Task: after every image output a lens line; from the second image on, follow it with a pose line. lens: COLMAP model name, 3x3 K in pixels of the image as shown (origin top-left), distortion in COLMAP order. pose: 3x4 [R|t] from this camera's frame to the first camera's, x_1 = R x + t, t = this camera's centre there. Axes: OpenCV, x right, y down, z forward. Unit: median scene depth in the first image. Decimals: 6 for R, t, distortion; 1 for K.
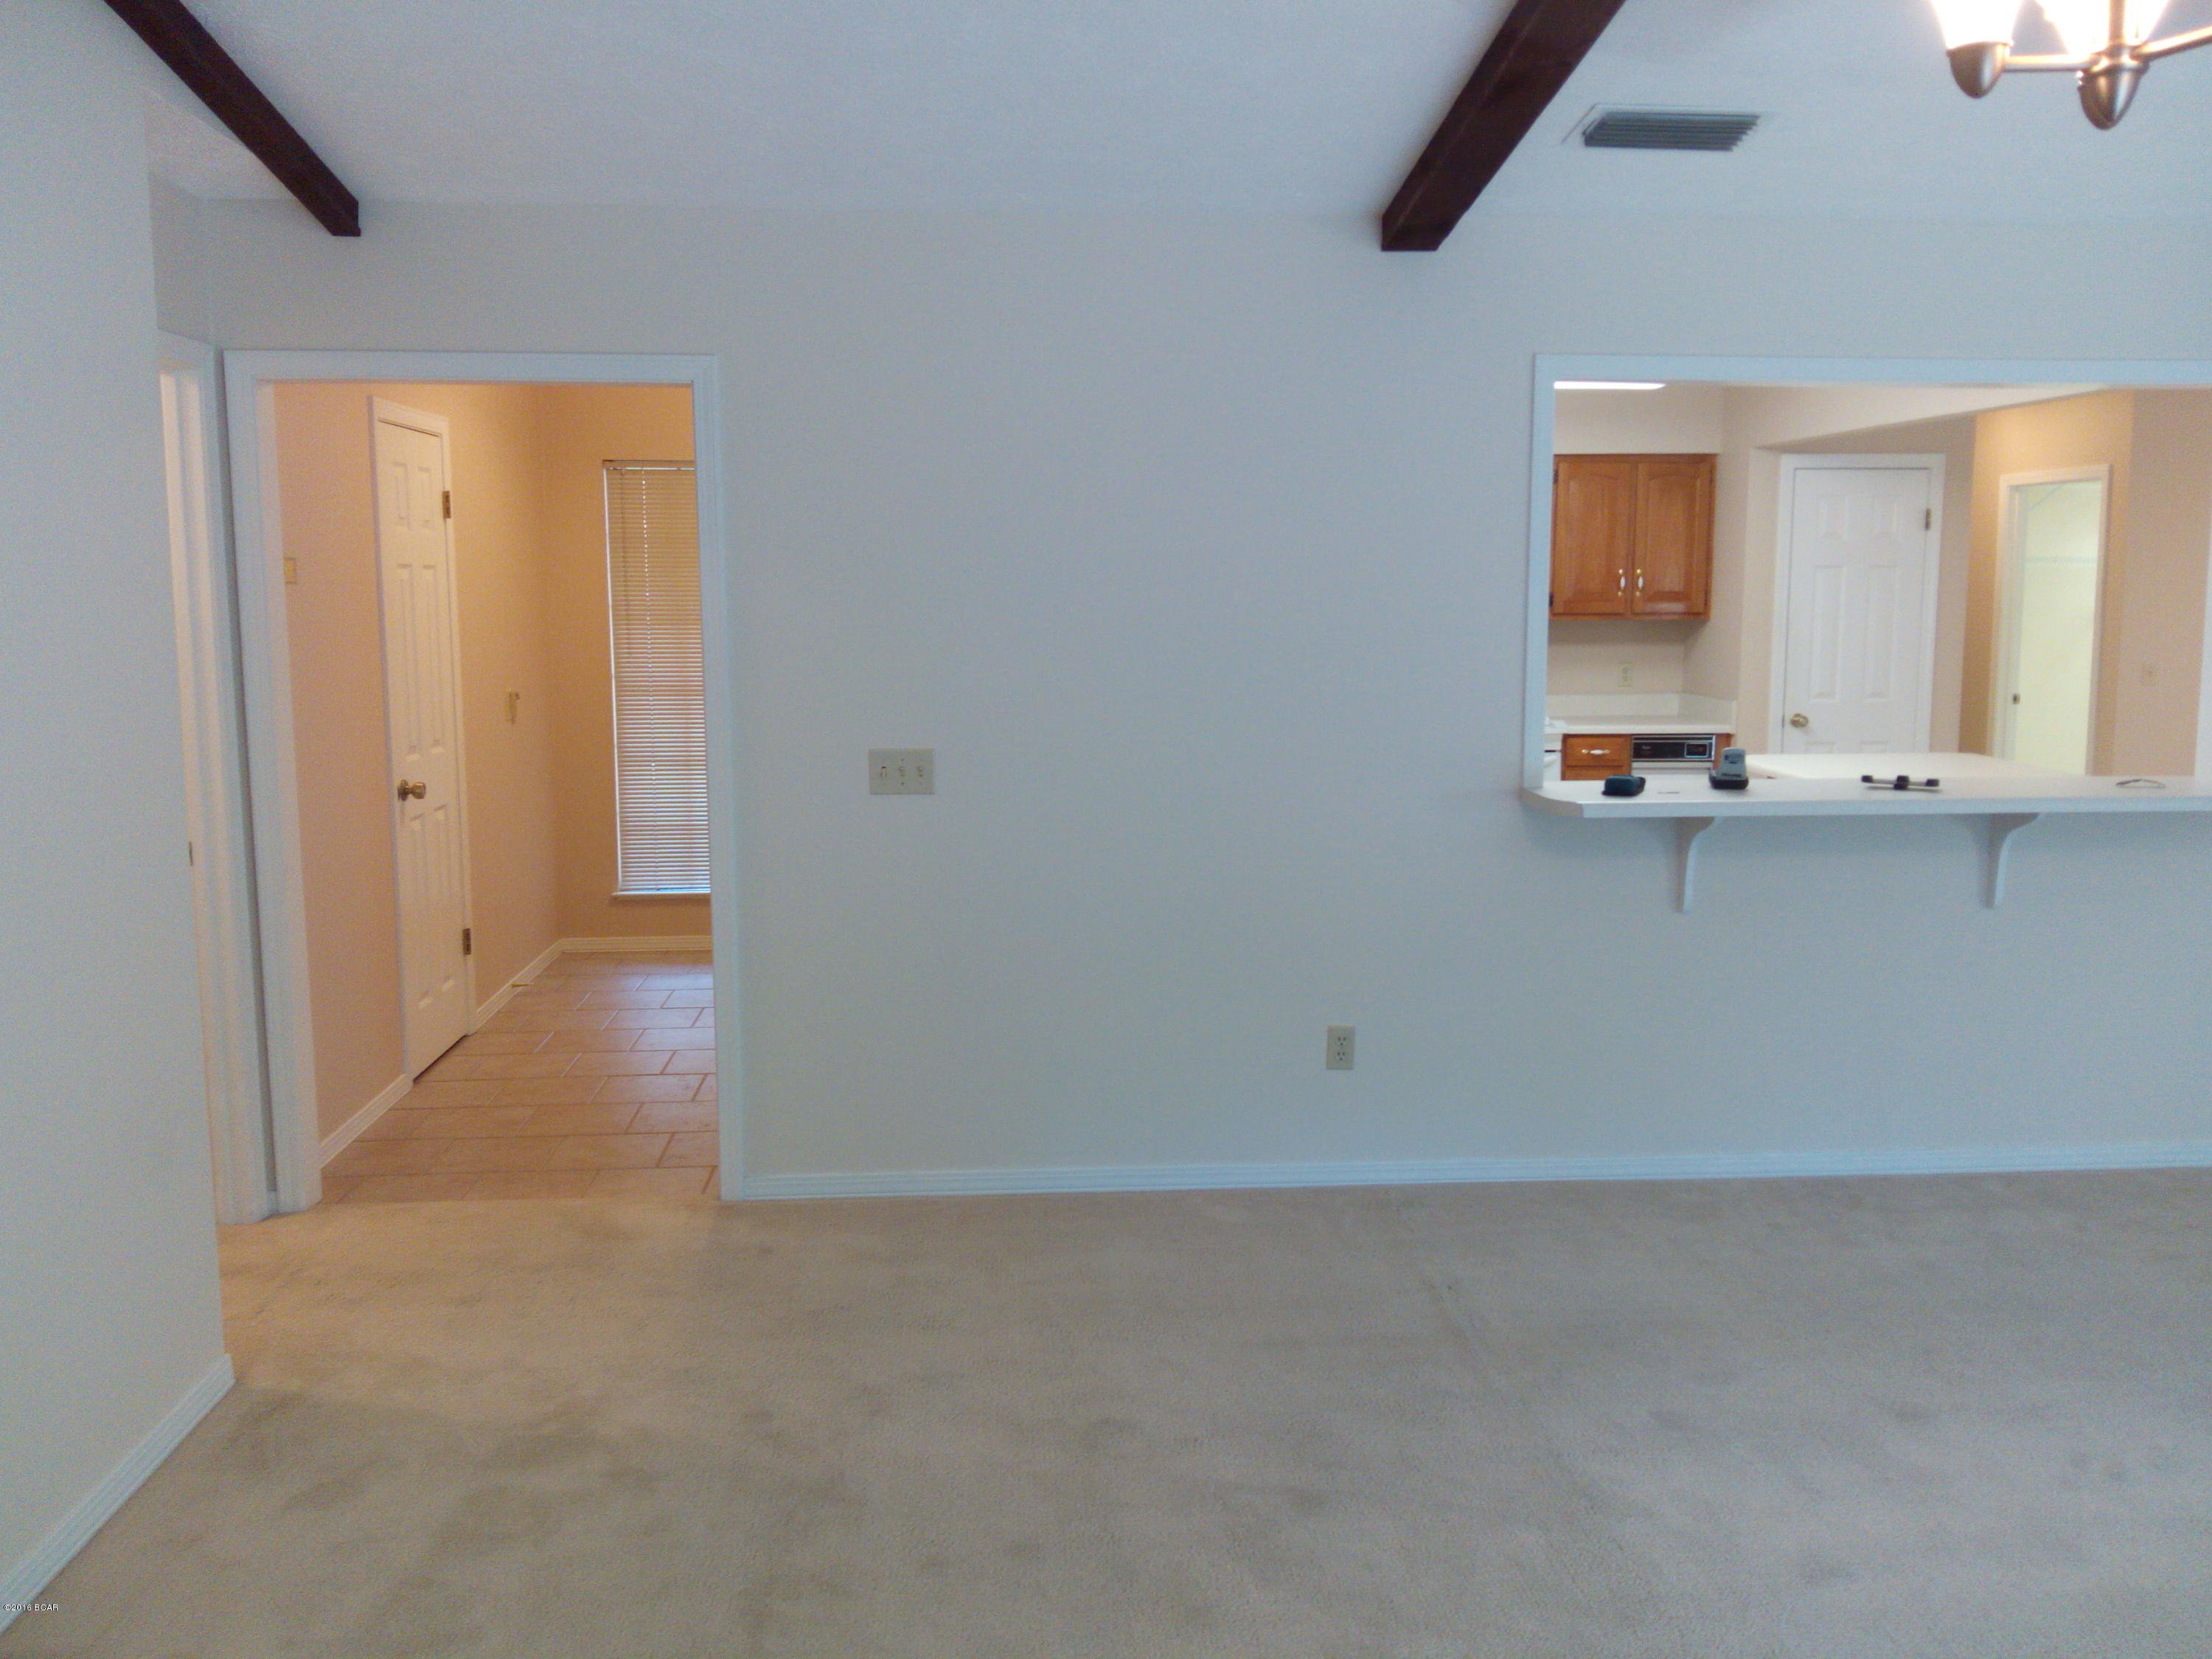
lens RADIAL K [[1771.8, 0, 1079.3], [0, 1771.8, 794.4], [0, 0, 1]] dist [0.019773, -0.044356]
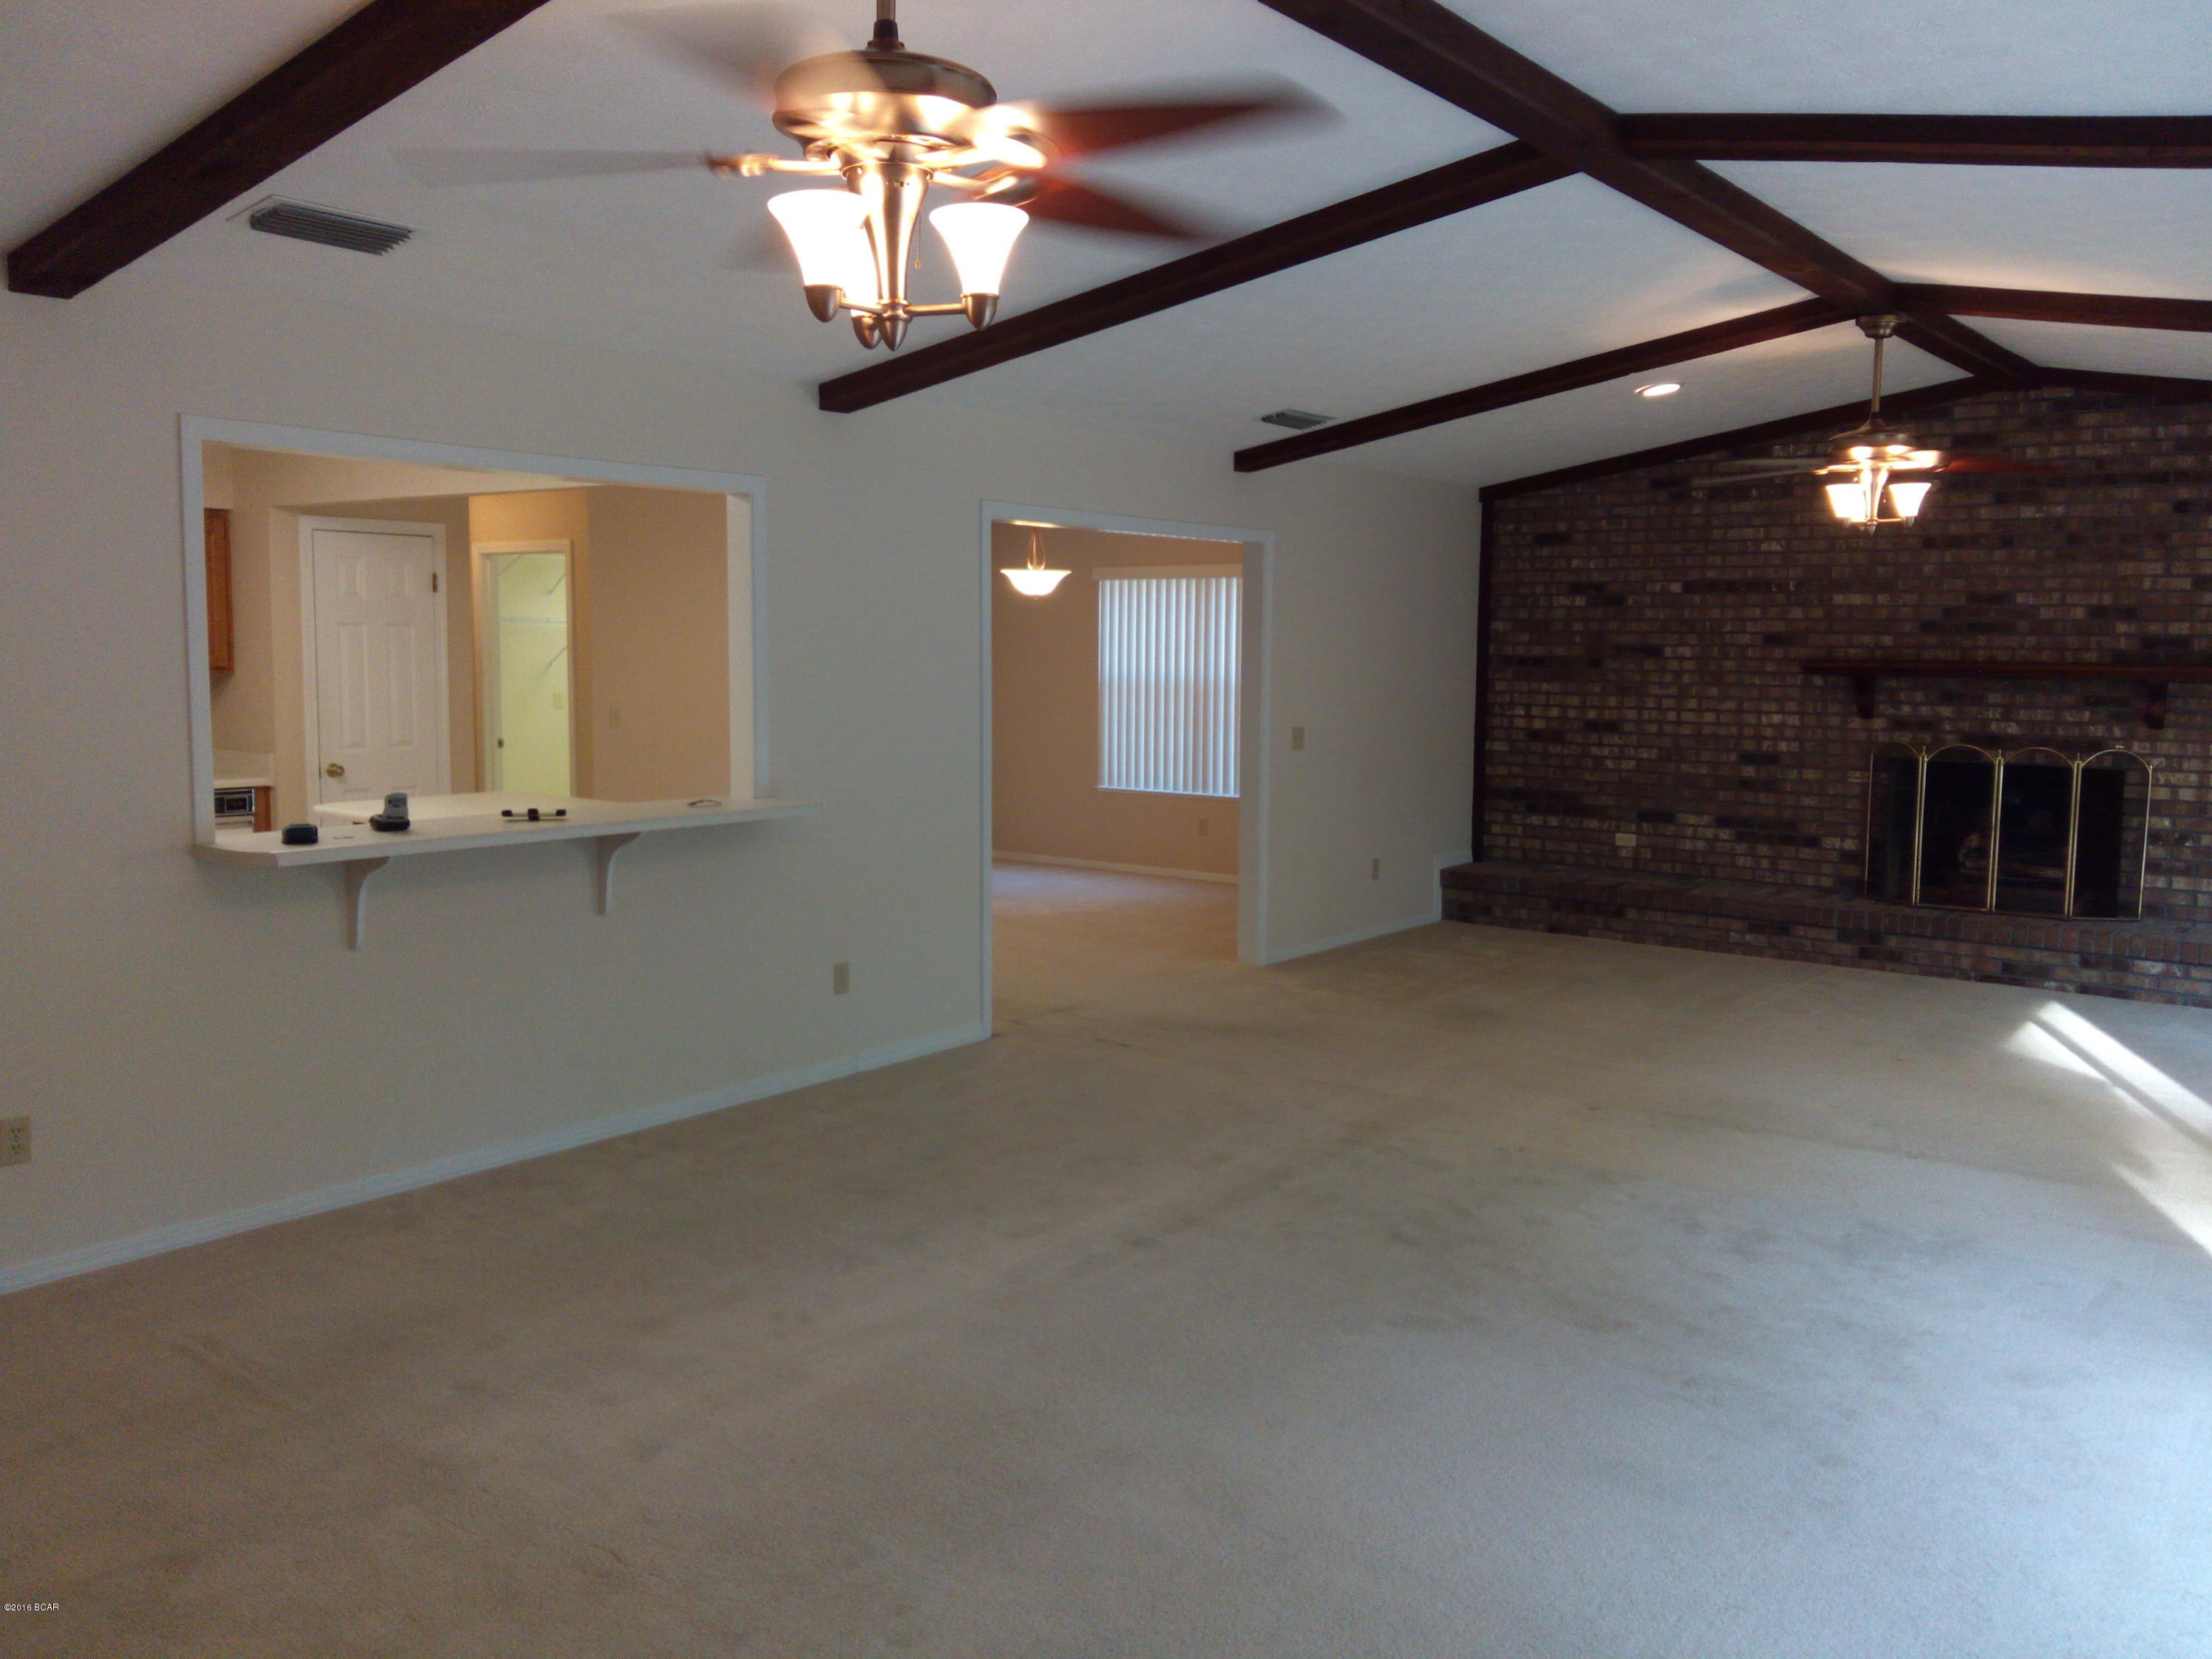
lens RADIAL K [[1771.8, 0, 1084.9], [0, 1771.8, 790.6], [0, 0, 1]] dist [0.019773, -0.044356]
pose [[0.660083, -0.054464, 0.749215, -0.164227], [0.077924, 0.996952, 0.003819, 0.001282], [-0.747140, 0.055861, 0.662316, -0.039081]]
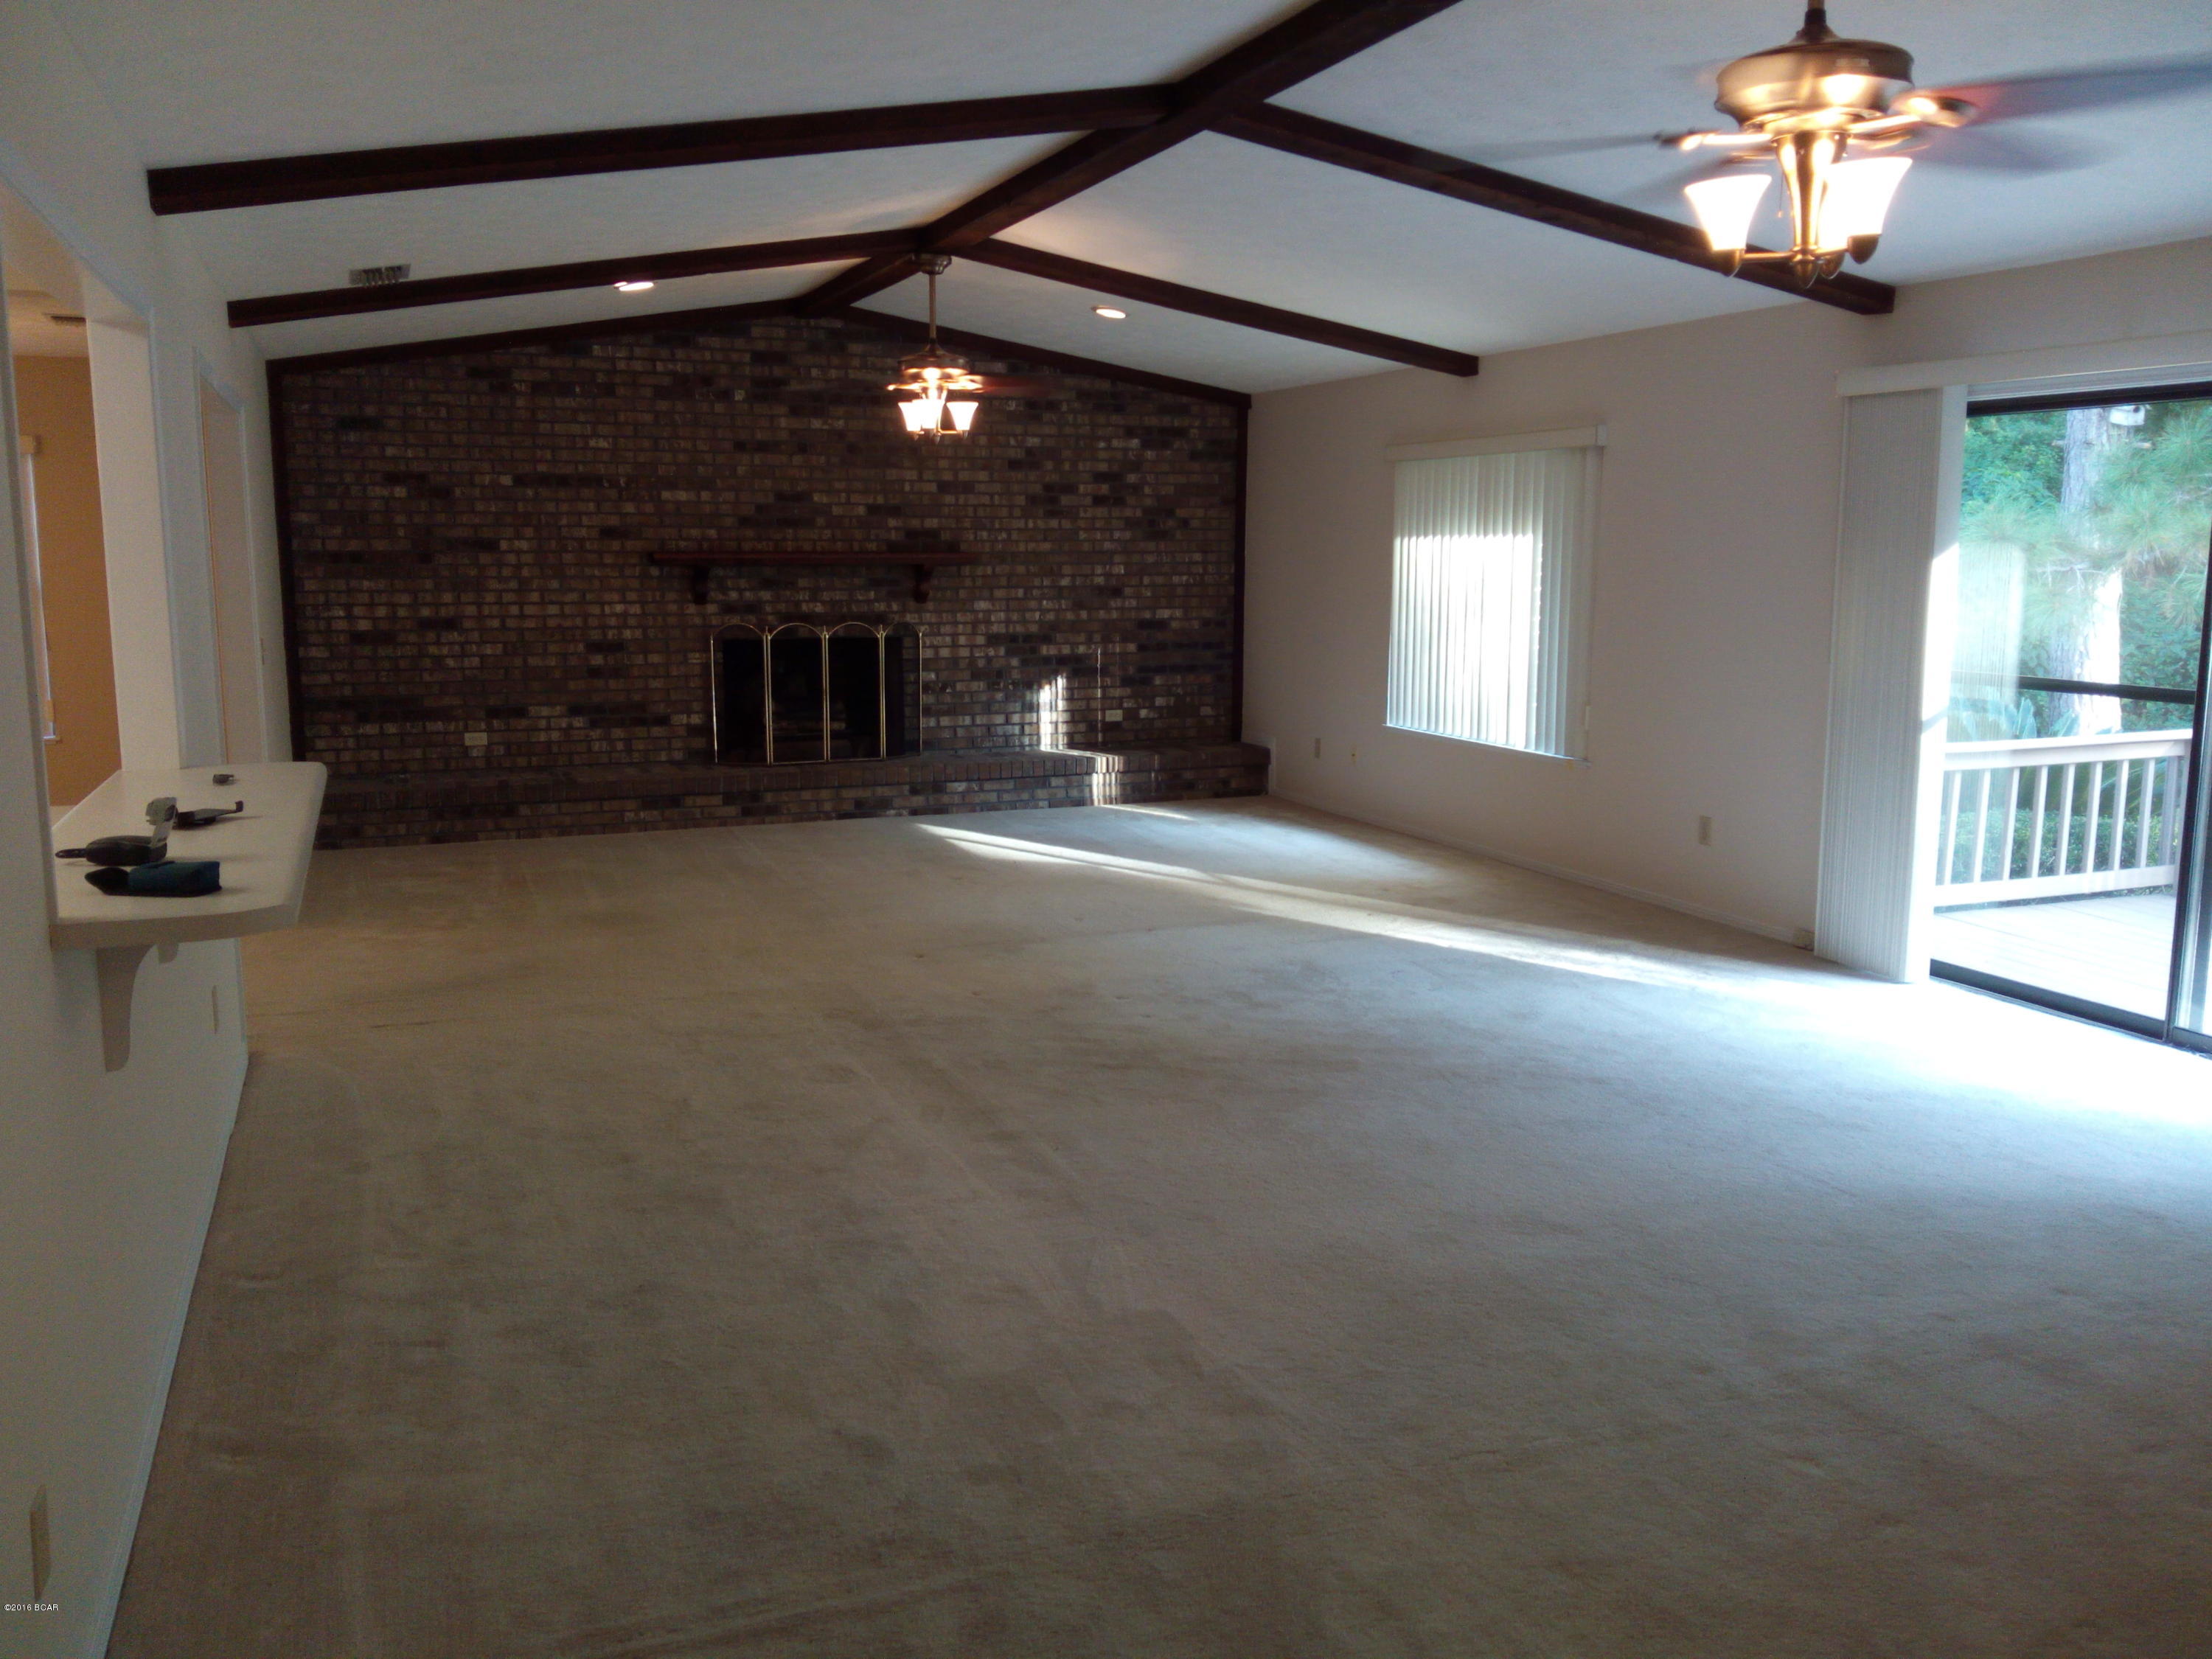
lens RADIAL K [[1771.8, 0, 1074.8], [0, 1771.8, 827.2], [0, 0, 1]] dist [0.019773, -0.044356]
pose [[-0.317464, -0.147696, 0.936698, -0.328847], [0.112016, 0.975039, 0.191706, -0.092425], [-0.941631, 0.165785, -0.292996, 0.772512]]
